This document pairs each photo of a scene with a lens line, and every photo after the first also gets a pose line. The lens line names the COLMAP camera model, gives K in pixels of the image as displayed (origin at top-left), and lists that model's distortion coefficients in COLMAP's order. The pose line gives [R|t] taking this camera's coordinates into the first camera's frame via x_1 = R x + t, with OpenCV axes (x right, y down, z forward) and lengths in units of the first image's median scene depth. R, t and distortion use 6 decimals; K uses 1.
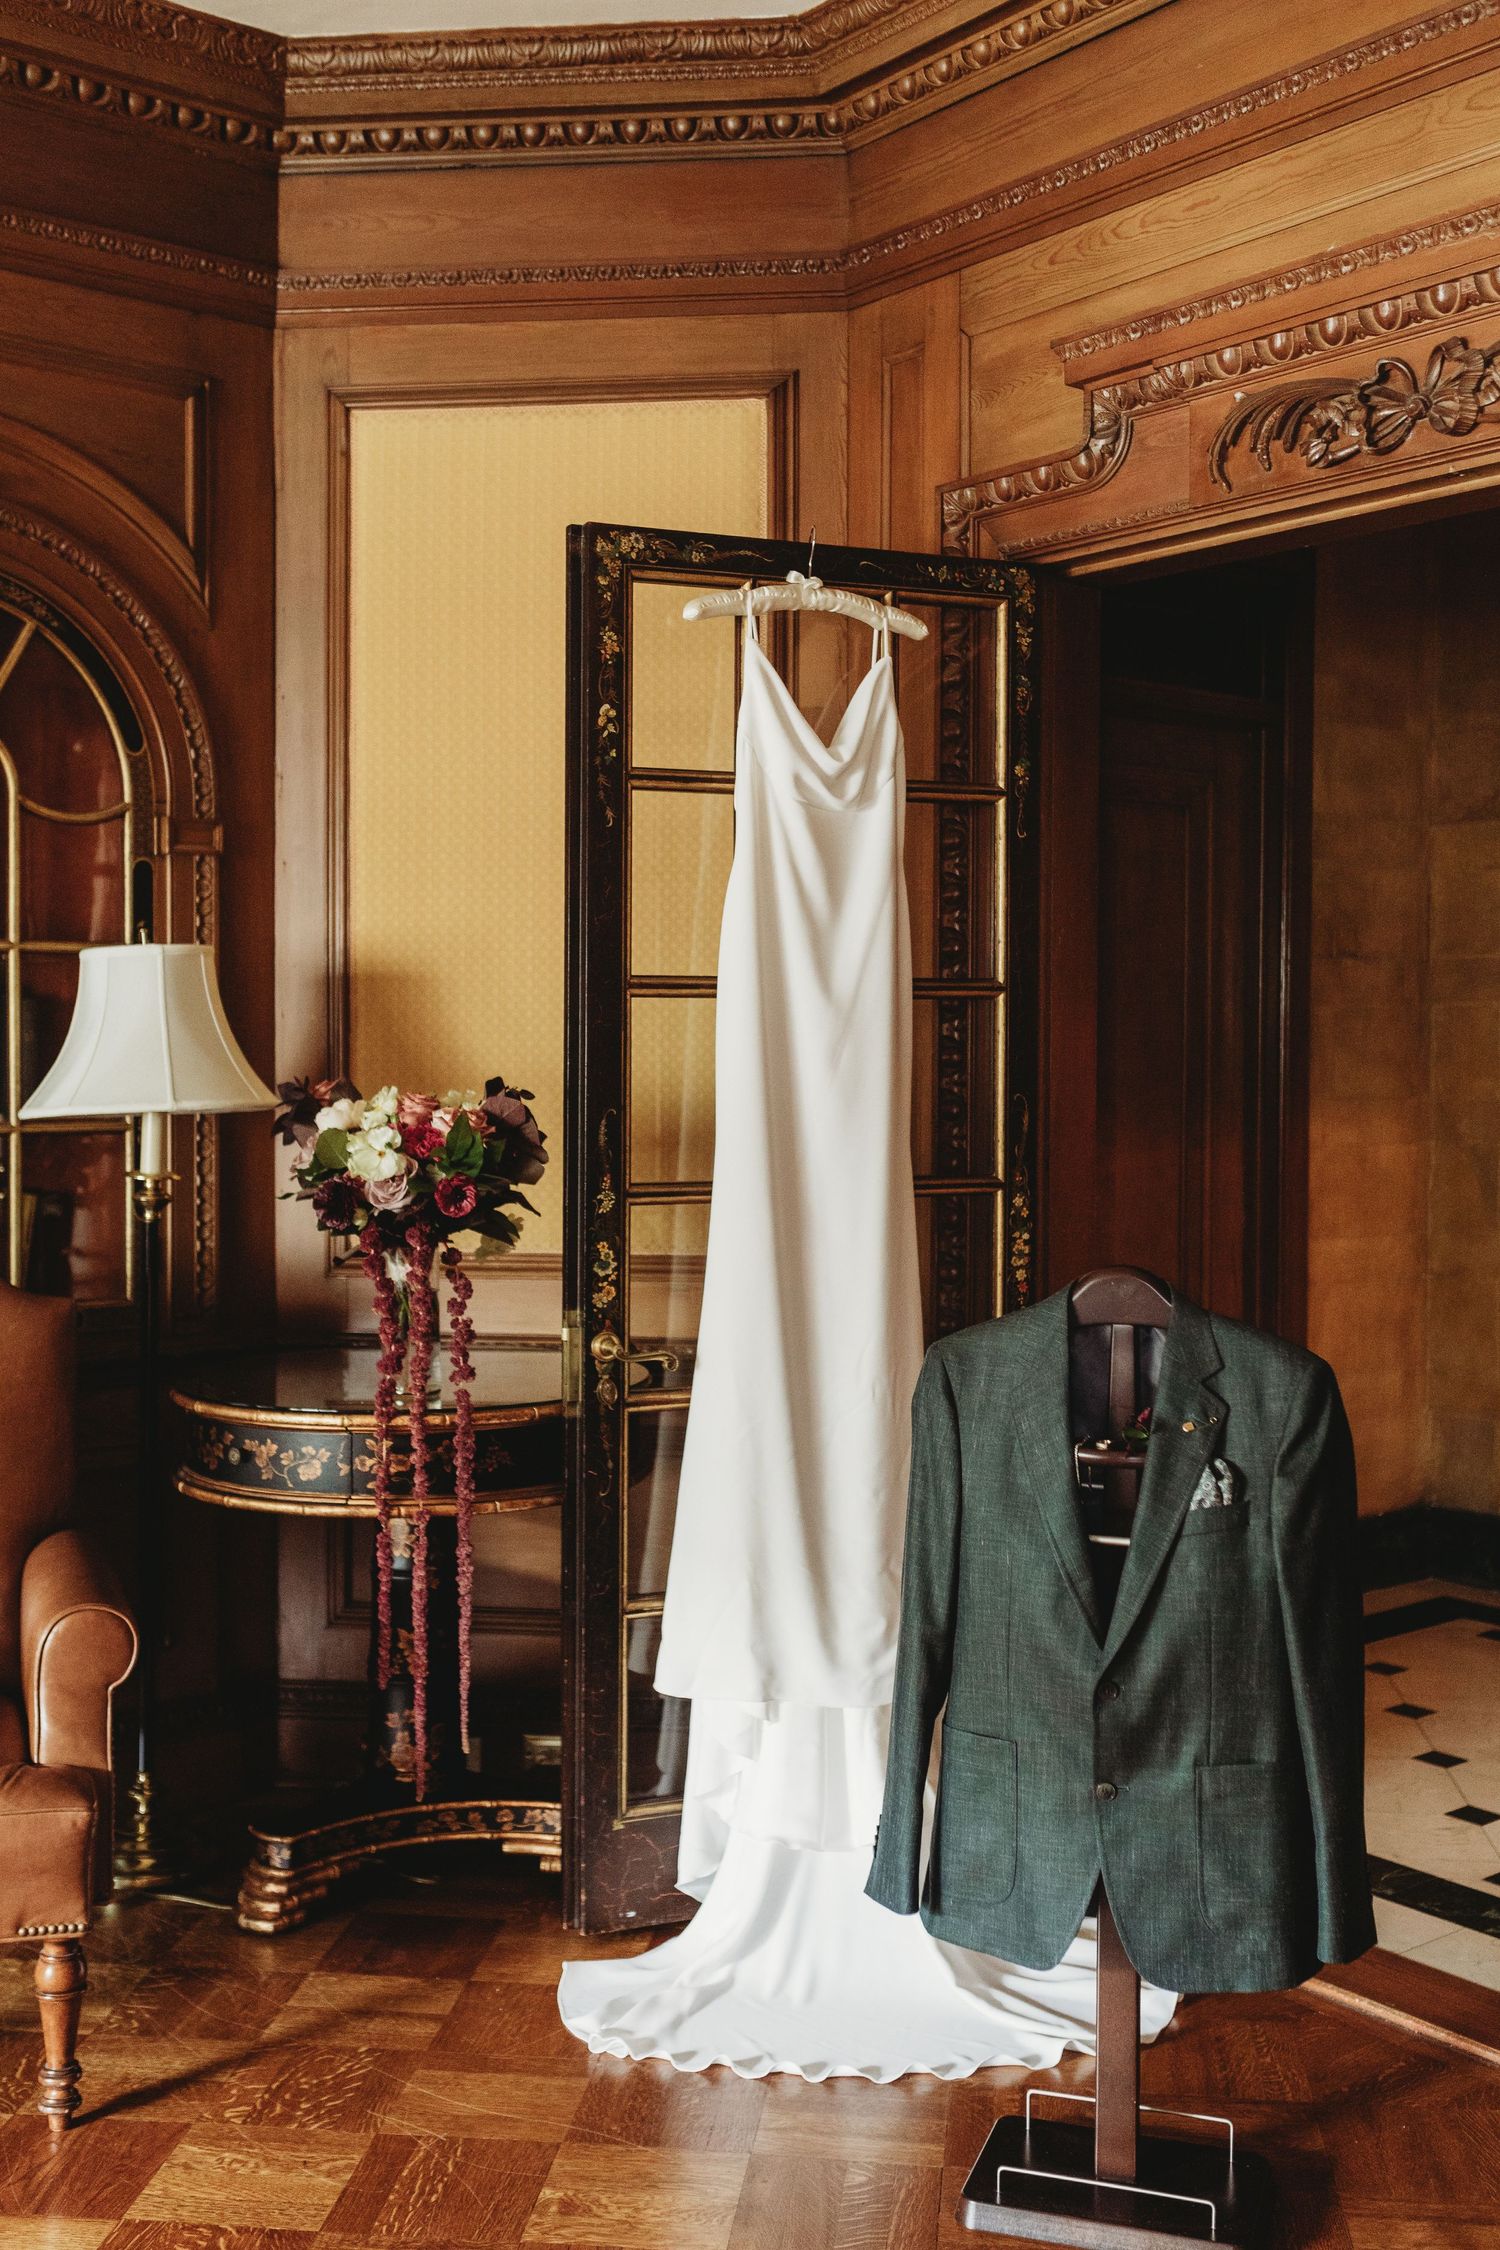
lens RADIAL K [[2234.0, 0, 770.7], [0, 2234.0, 1069.6], [0, 0, 1]] dist [0.044575, 0.000000]
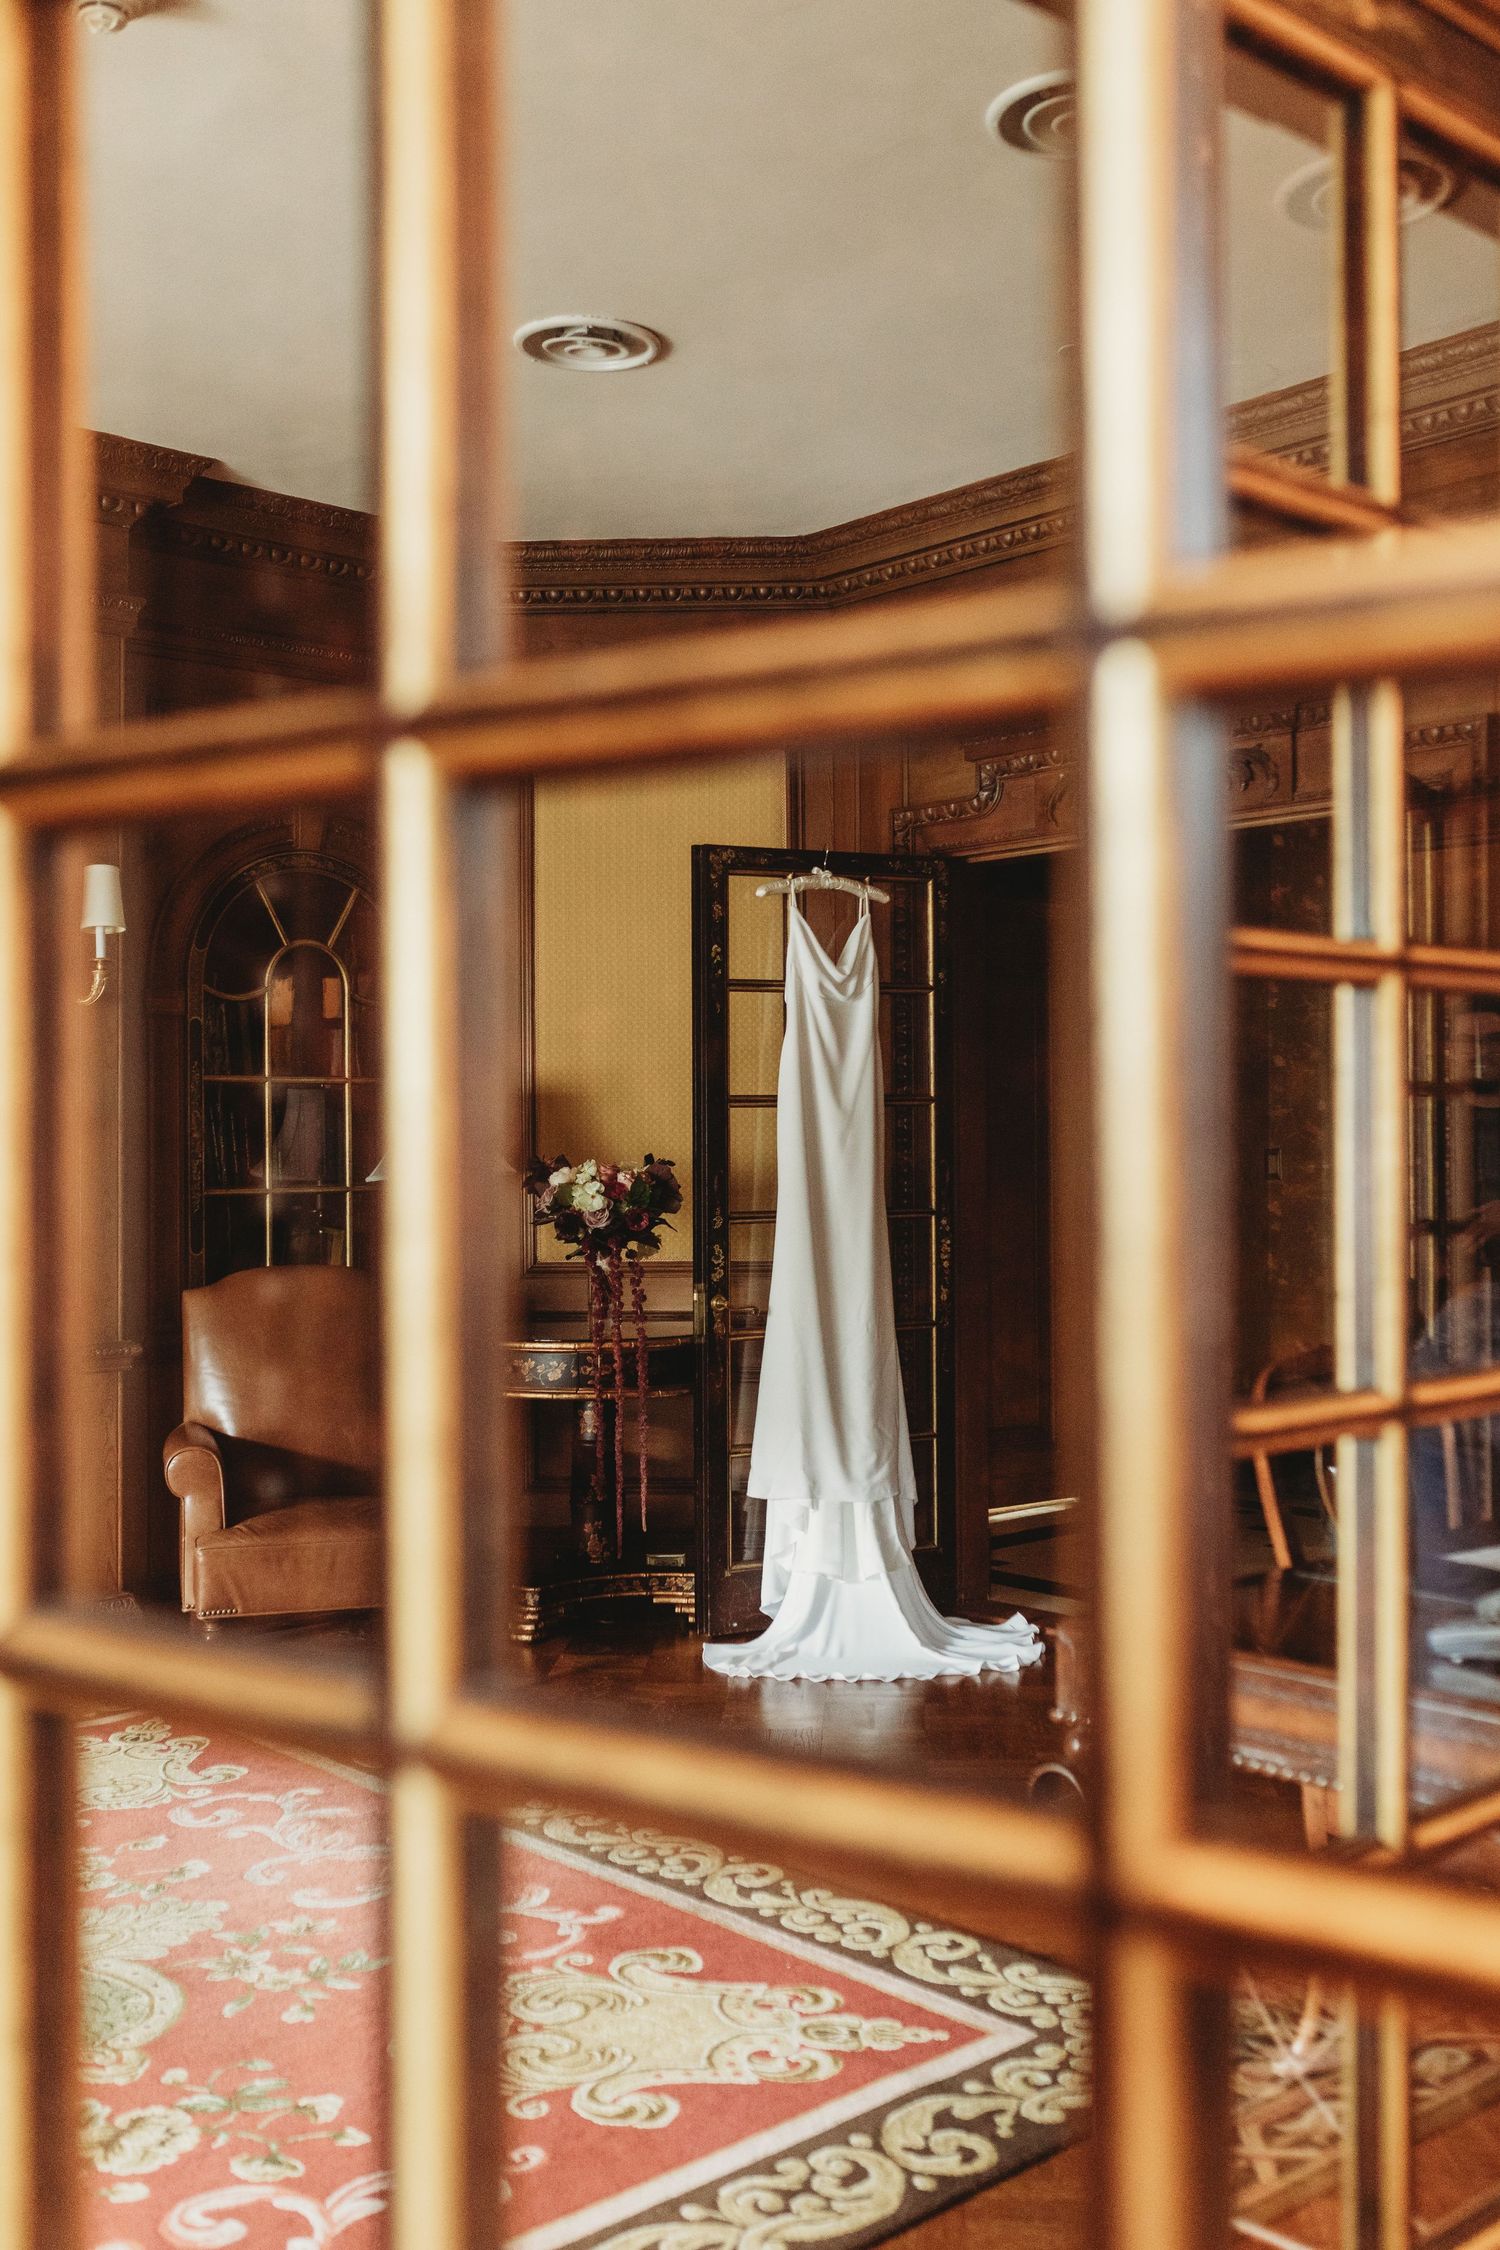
lens RADIAL K [[2234.0, 0, 749.3], [0, 2234.0, 1125.3], [0, 0, 1]] dist [0.044575, 0.000000]
pose [[0.998155, -0.011207, 0.059682, -0.151405], [0.012429, 0.999720, -0.020142, 0.017732], [-0.059439, 0.020847, 0.998014, -0.768788]]
